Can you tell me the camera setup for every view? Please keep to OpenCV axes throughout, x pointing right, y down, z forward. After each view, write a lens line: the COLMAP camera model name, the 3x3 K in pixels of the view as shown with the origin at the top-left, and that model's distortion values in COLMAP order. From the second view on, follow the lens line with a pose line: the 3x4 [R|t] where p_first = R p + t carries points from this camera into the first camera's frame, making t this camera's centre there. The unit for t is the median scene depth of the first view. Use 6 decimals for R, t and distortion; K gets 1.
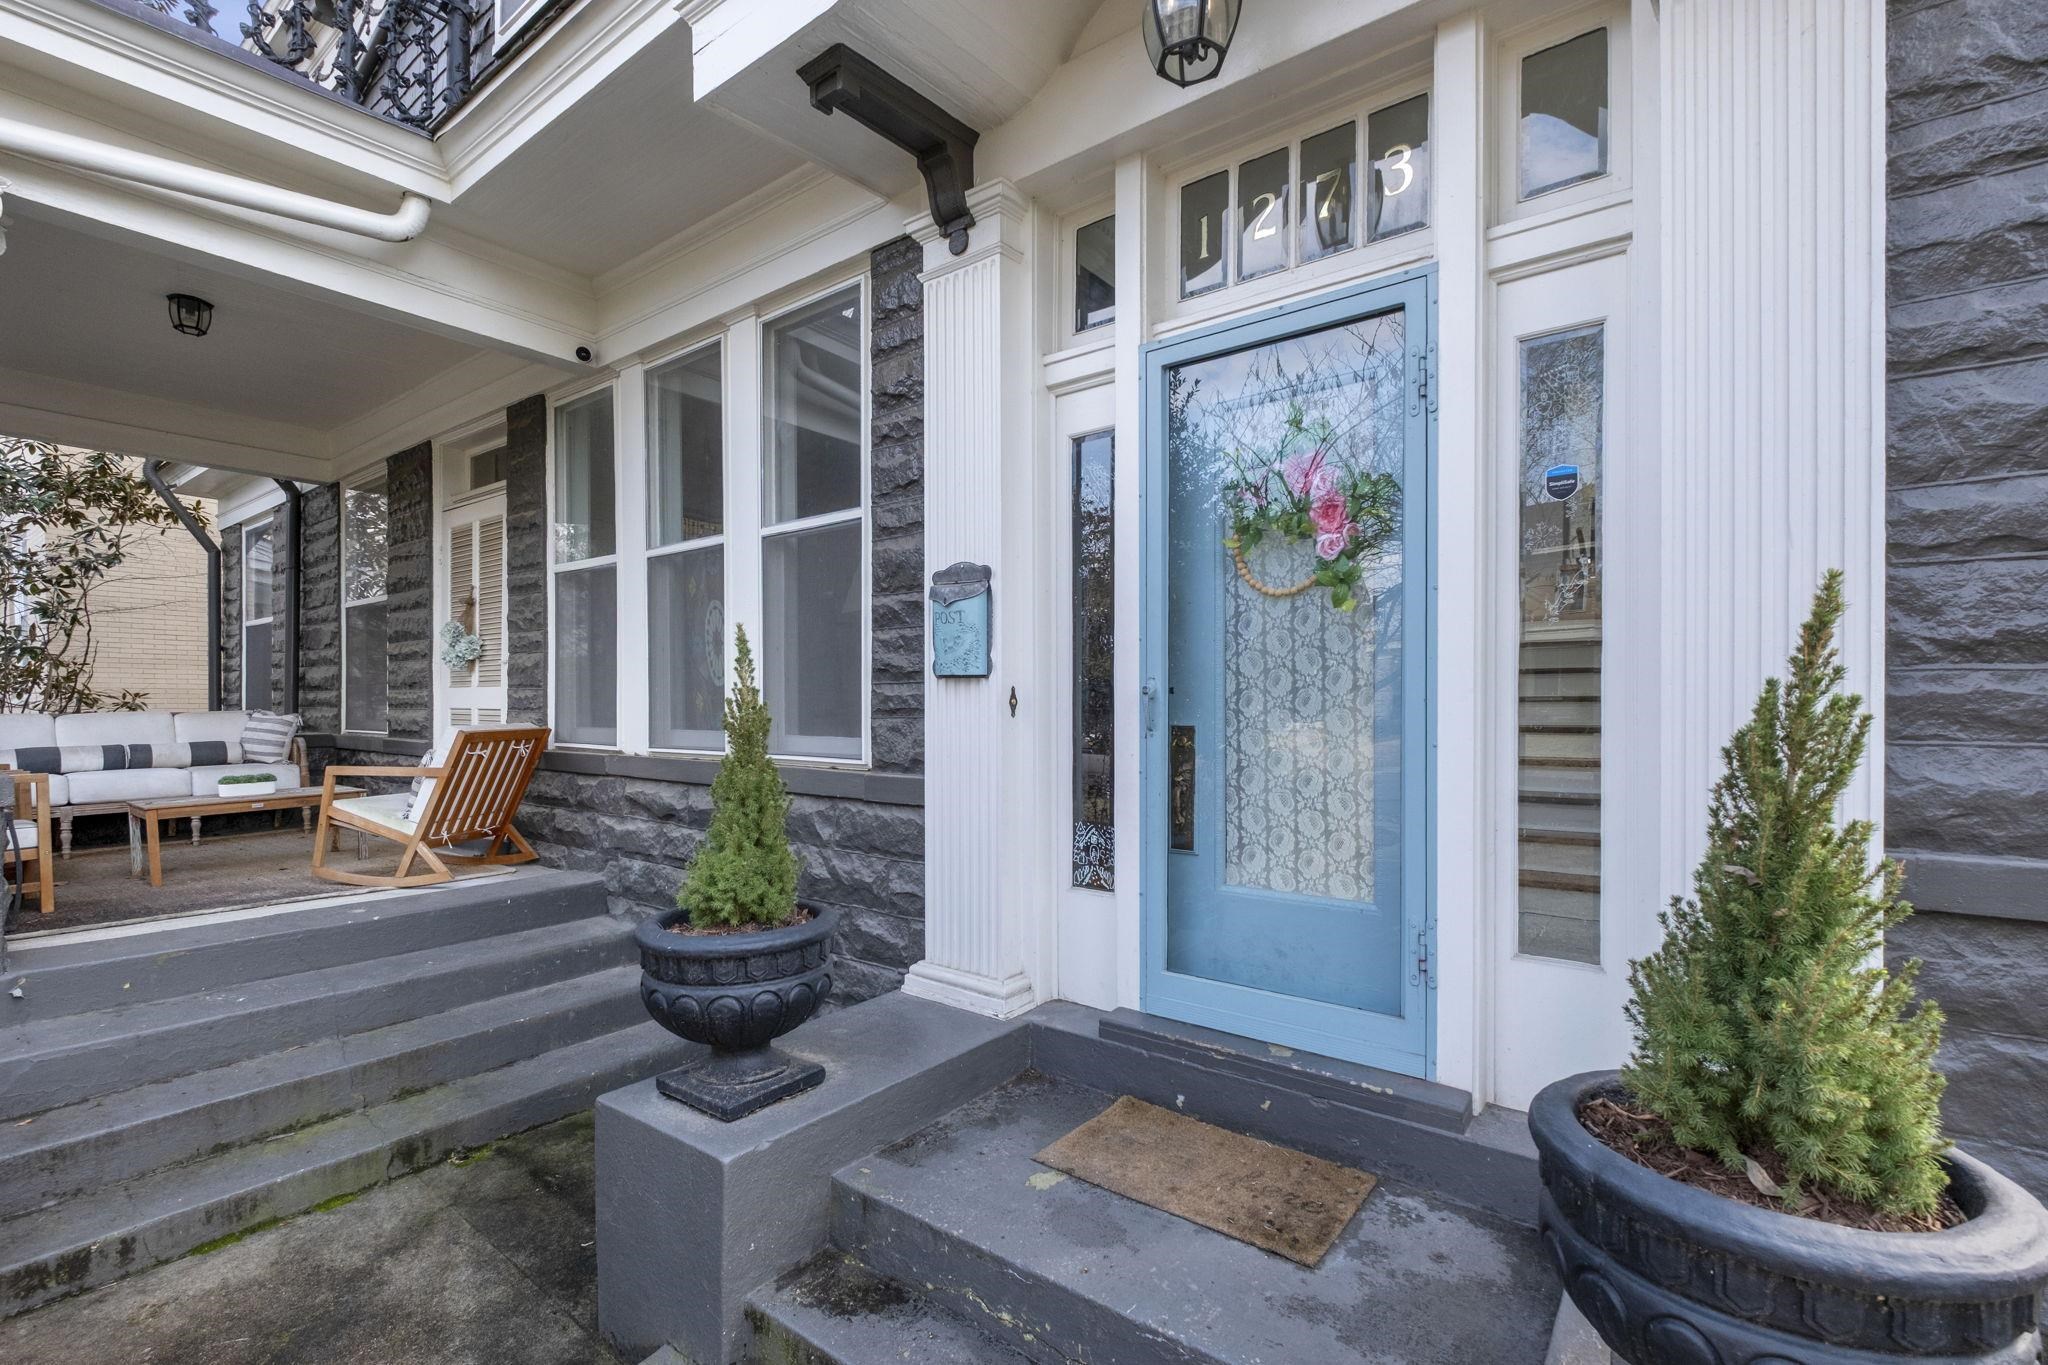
lens RADIAL K [[925.2, 0, 1024.0], [0, 925.2, 693.7], [0, 0, 1]] dist [-0.000858, -0.000306]
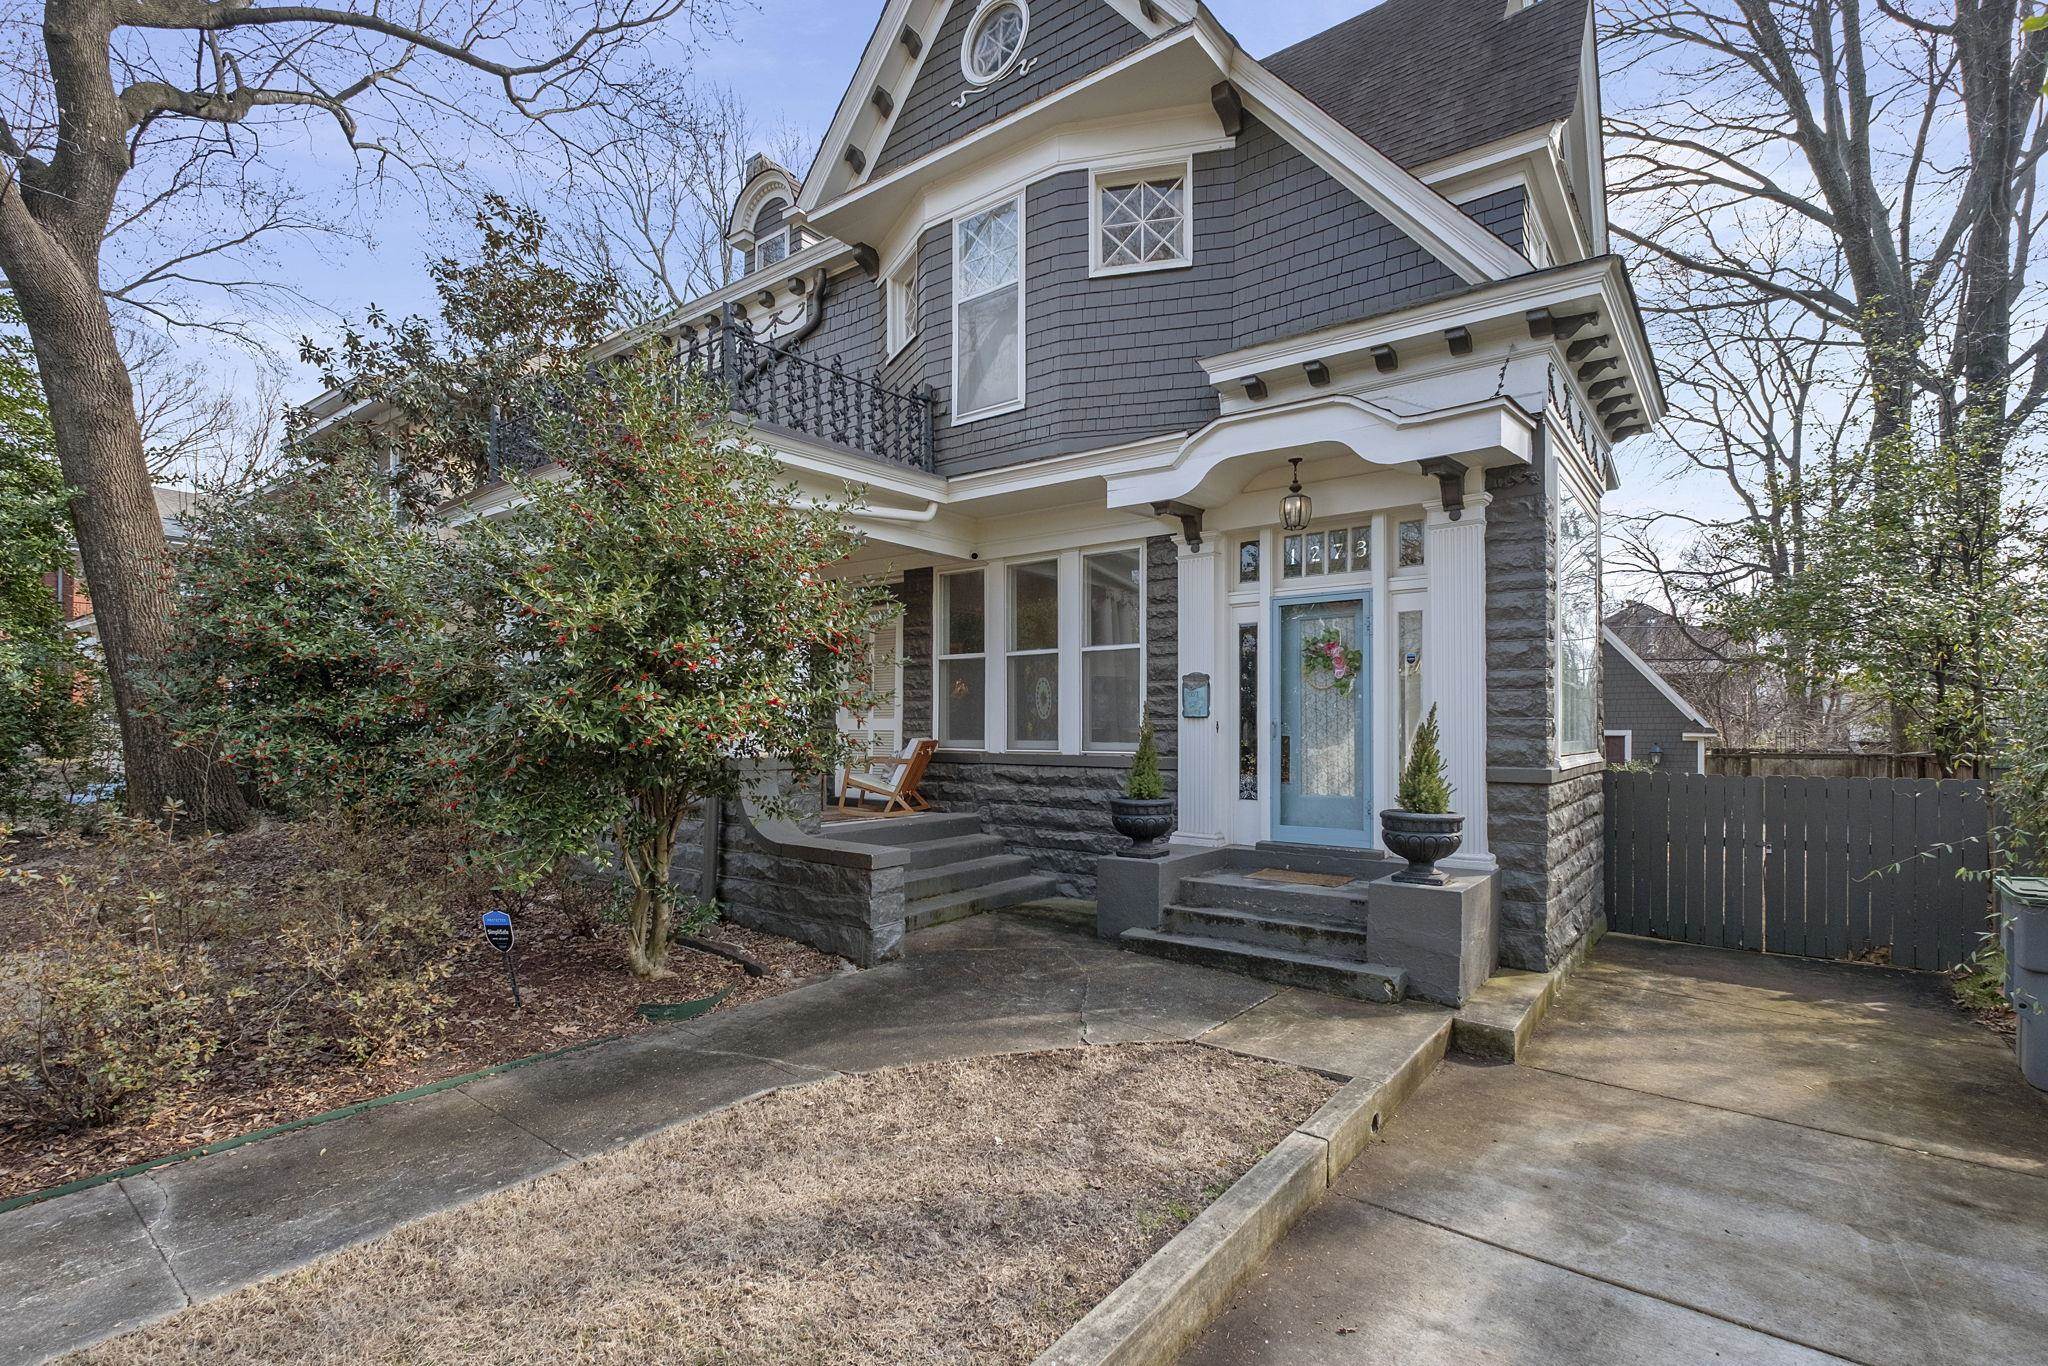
lens RADIAL K [[925.2, 0, 1038.1], [0, 925.2, 717.4], [0, 0, 1]] dist [-0.000858, -0.000306]
pose [[0.999969, -0.002128, -0.007578, -0.441051], [0.002138, 0.999997, 0.001342, -0.019679], [0.007575, -0.001358, 0.999970, -1.420411]]
